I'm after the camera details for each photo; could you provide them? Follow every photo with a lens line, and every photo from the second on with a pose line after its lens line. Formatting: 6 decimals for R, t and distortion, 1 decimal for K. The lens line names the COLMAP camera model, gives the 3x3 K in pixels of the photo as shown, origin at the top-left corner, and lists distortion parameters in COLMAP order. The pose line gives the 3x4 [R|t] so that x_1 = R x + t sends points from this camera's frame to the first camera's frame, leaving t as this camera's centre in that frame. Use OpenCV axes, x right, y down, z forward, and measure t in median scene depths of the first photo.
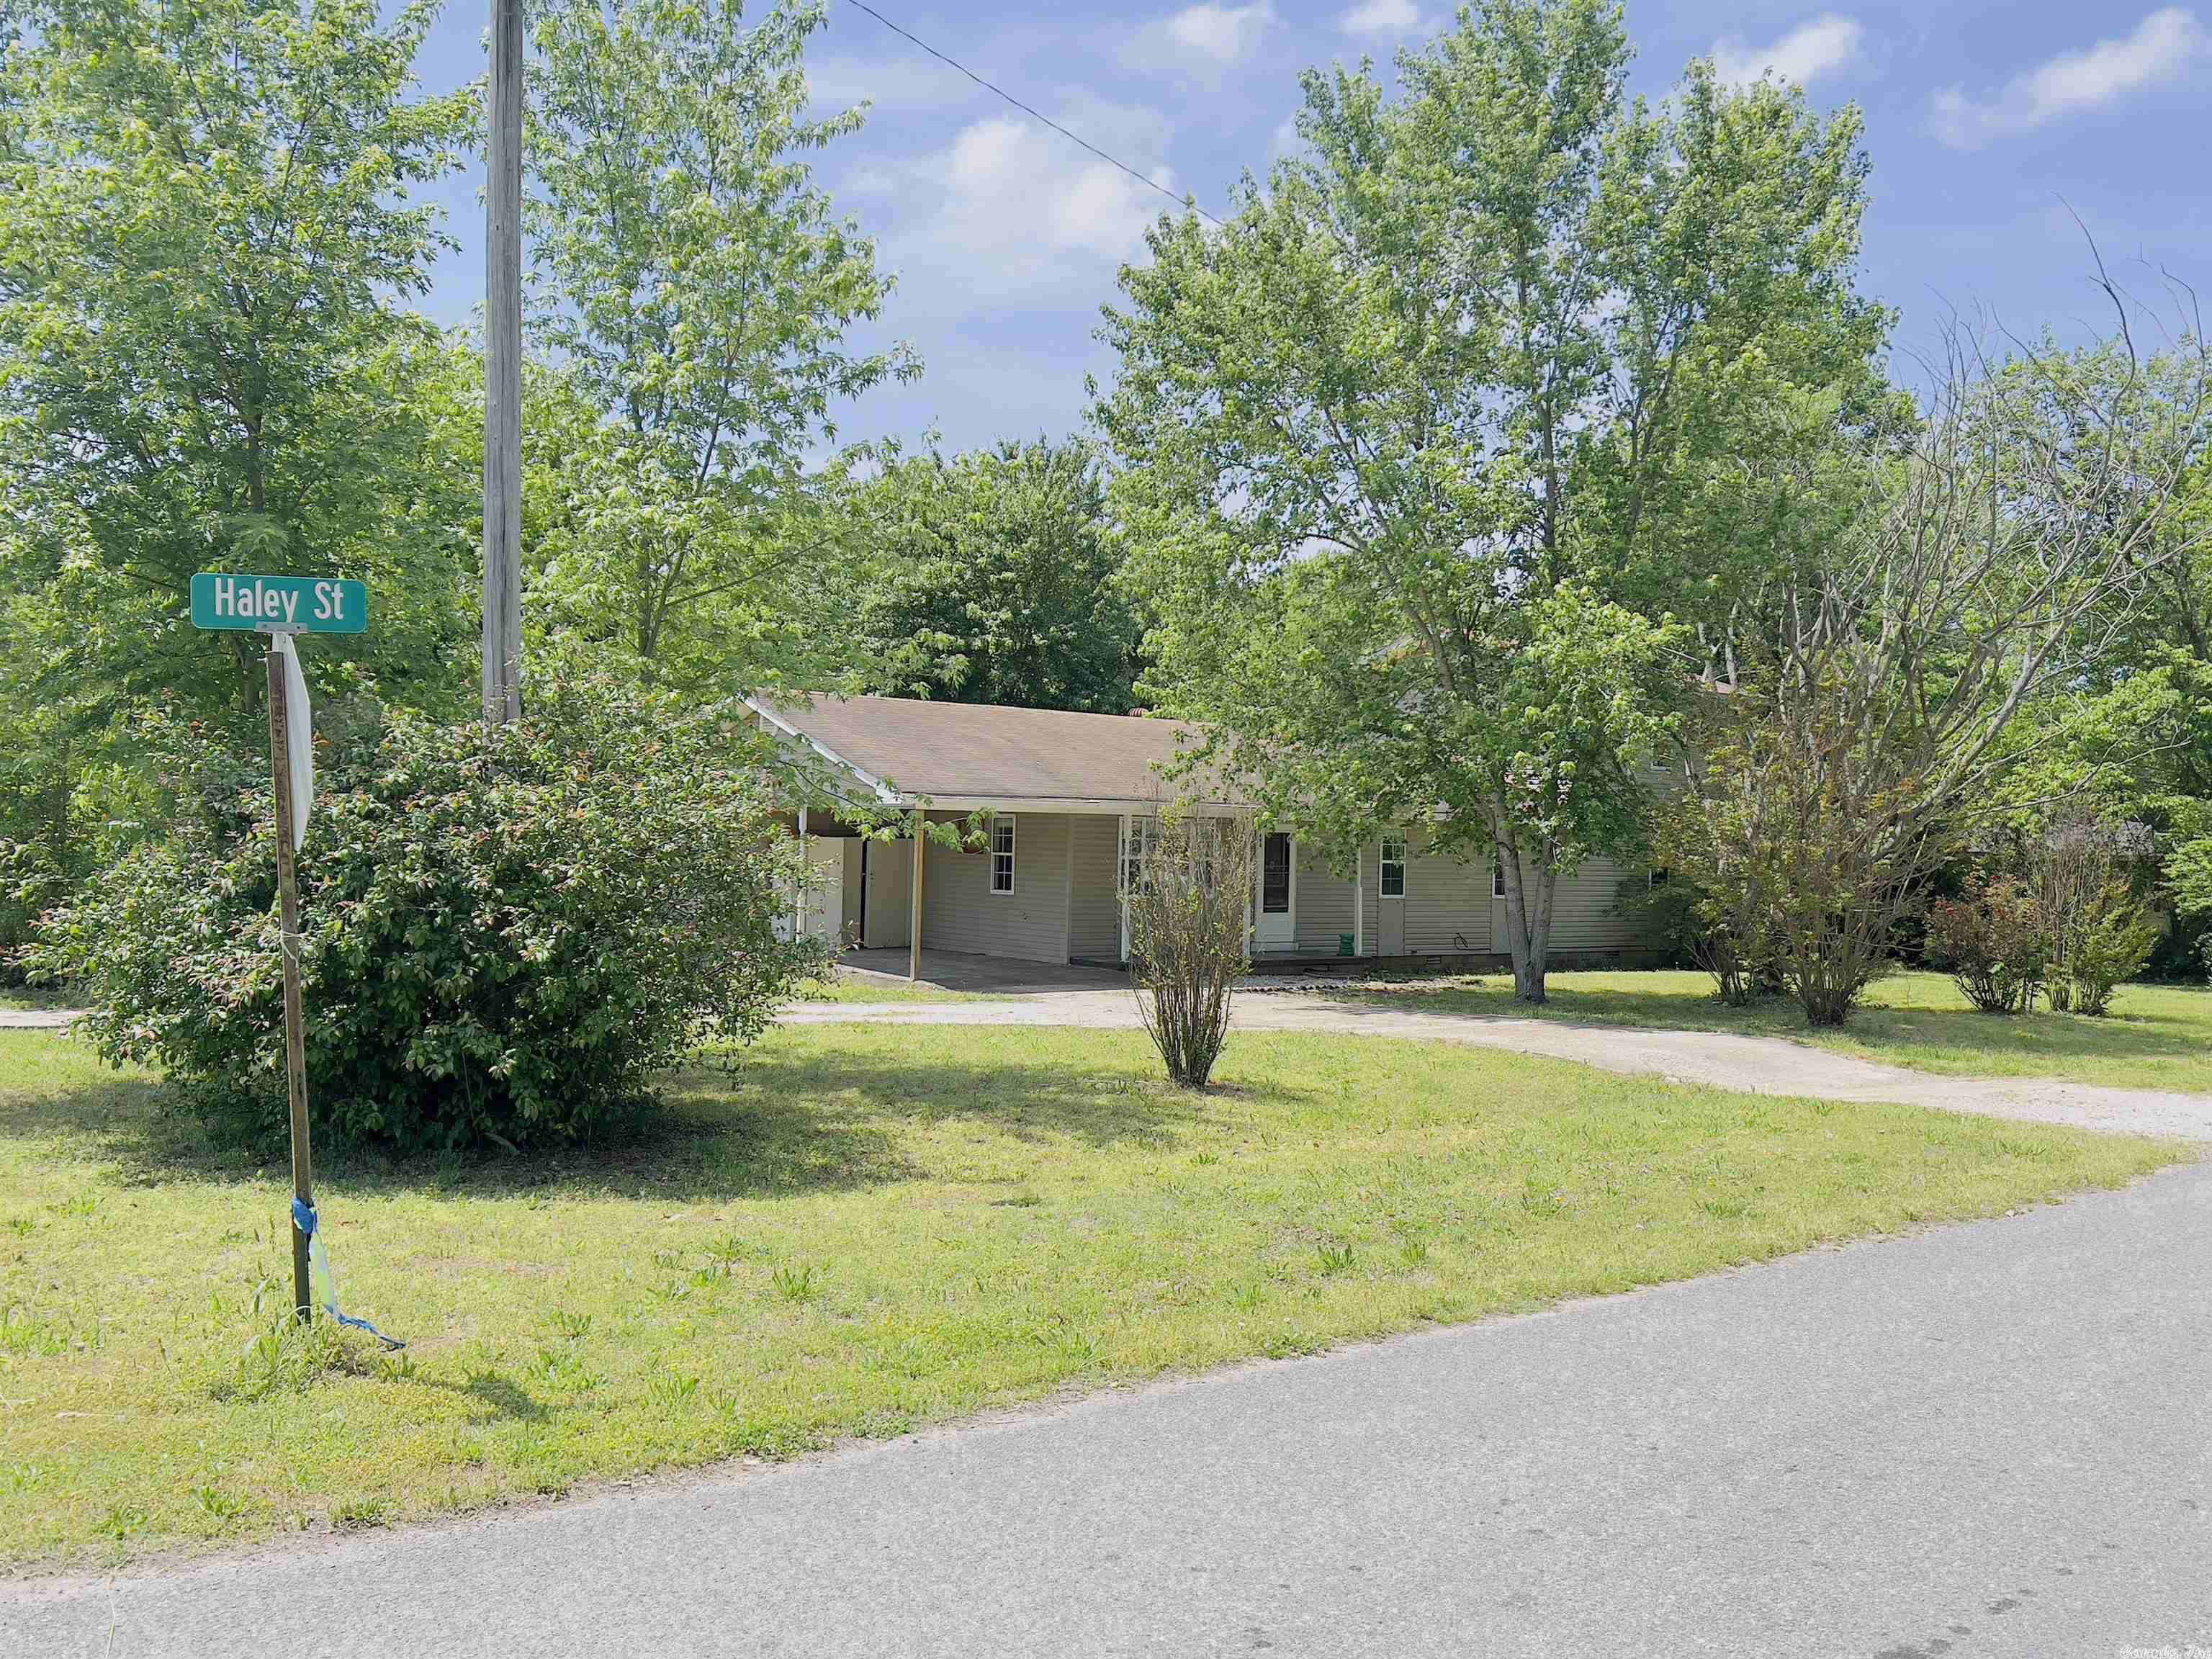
lens RADIAL K [[1831.5, 0, 1106.0], [0, 1831.5, 829.5], [0, 0, 1]] dist [0.027013, -0.058275]
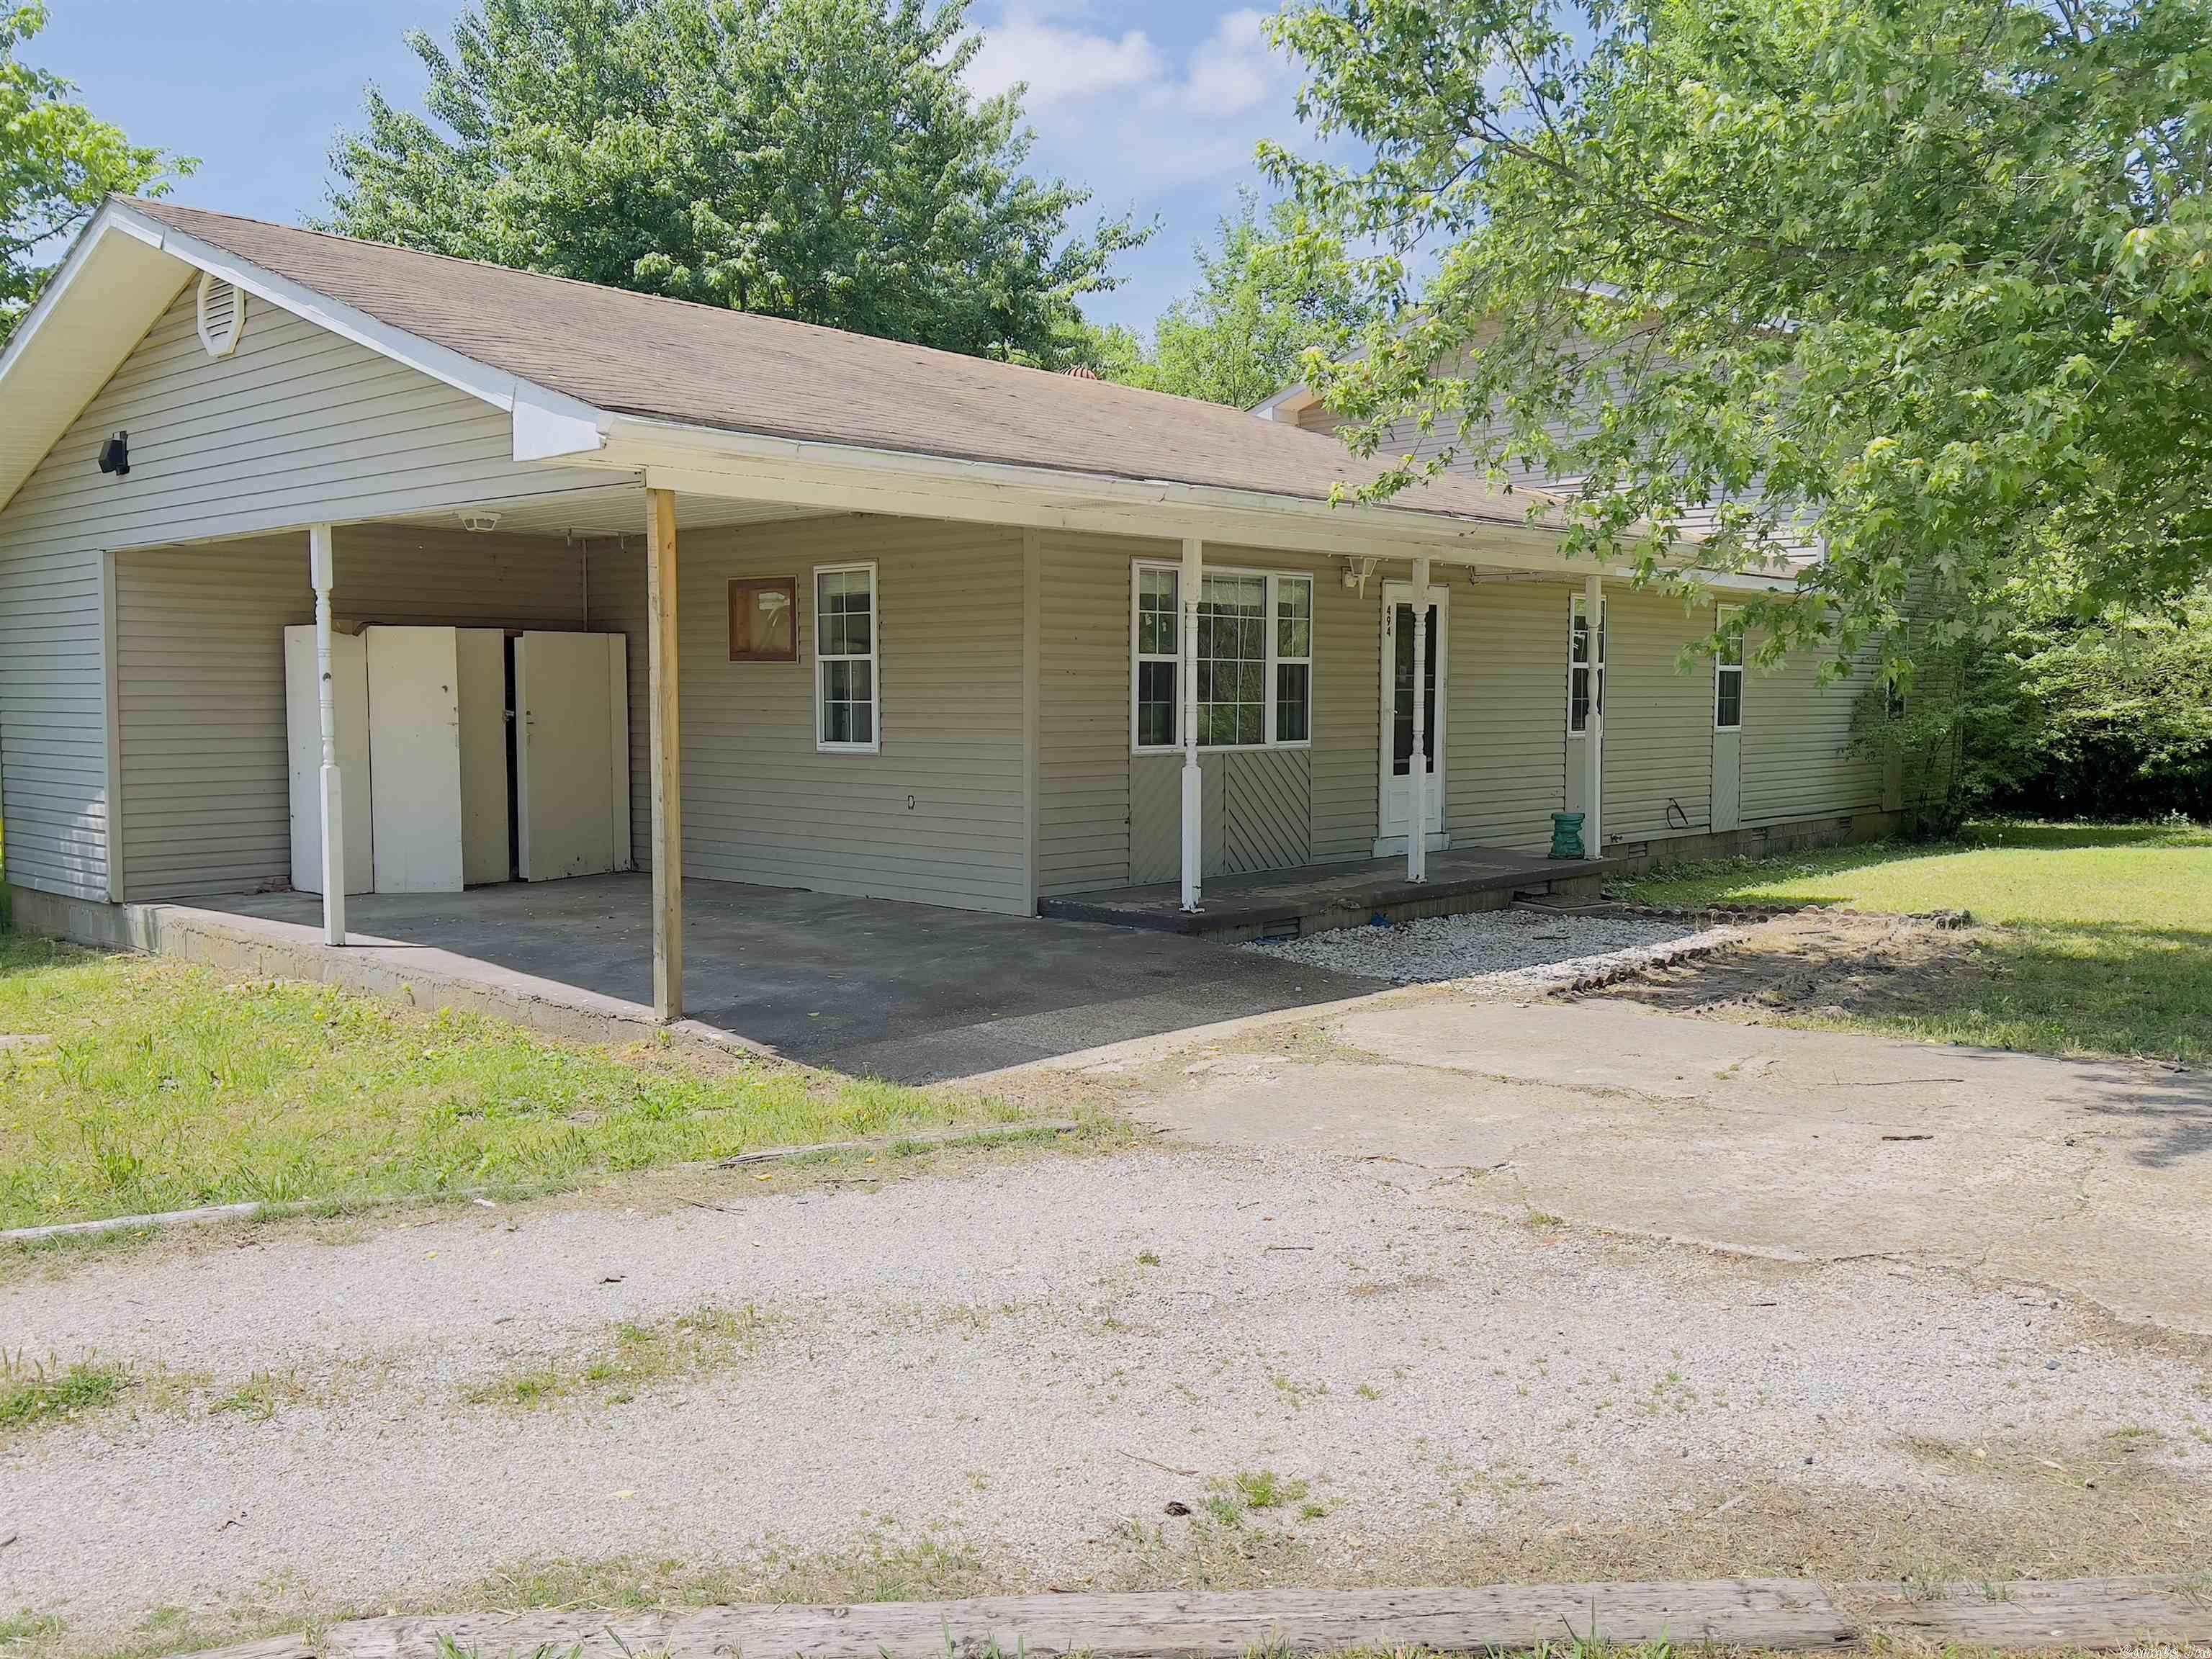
lens RADIAL K [[1831.5, 0, 1106.0], [0, 1831.5, 829.5], [0, 0, 1]] dist [0.027013, -0.058275]
pose [[0.984884, -0.037604, 0.169086, -0.068188], [0.023326, 0.996052, 0.085650, 0.017713], [-0.171639, -0.080411, 0.981873, 0.550534]]
